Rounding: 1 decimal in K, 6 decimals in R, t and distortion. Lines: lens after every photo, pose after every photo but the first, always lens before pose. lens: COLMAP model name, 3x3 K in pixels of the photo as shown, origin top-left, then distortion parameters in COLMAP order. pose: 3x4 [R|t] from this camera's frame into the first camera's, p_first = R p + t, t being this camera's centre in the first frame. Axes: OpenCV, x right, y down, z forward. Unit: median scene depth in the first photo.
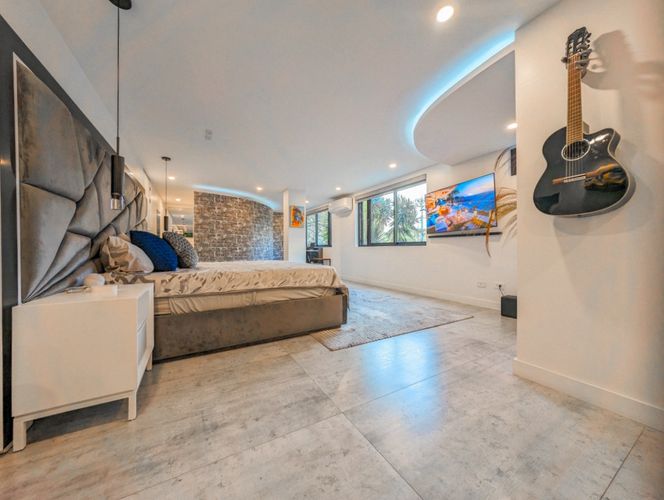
lens RADIAL K [[238.7, 0, 331.5], [0, 238.7, 249.3], [0, 0, 1]] dist [-0.002203, 0.000878]
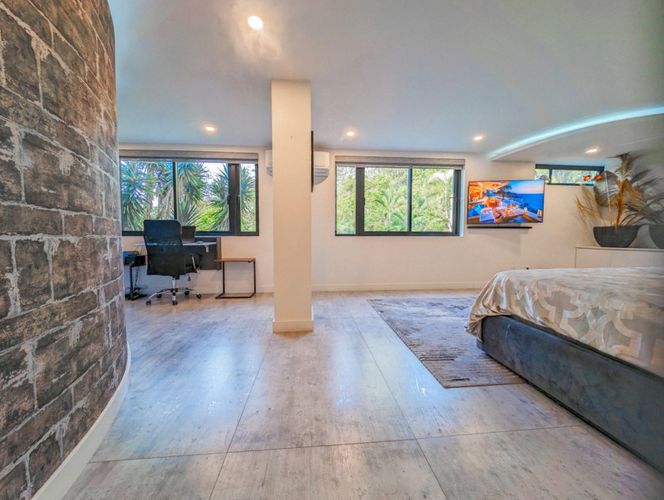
lens RADIAL K [[238.7, 0, 331.4], [0, 238.7, 249.5], [0, 0, 1]] dist [-0.002203, 0.000878]
pose [[0.412011, -0.043077, 0.910160, -0.773967], [0.000538, 0.998893, 0.047033, -0.008984], [-0.911179, -0.018888, 0.411579, 1.223884]]
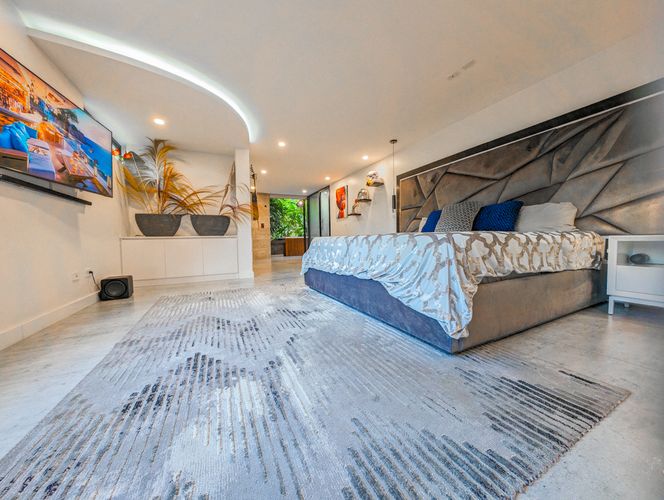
lens RADIAL K [[238.7, 0, 331.4], [0, 238.7, 248.8], [0, 0, 1]] dist [-0.002203, 0.000878]
pose [[-0.998392, 0.021360, 0.052517, -0.094853], [0.023415, 0.998971, 0.038834, 0.056003], [-0.051634, 0.040001, -0.997865, 1.463032]]
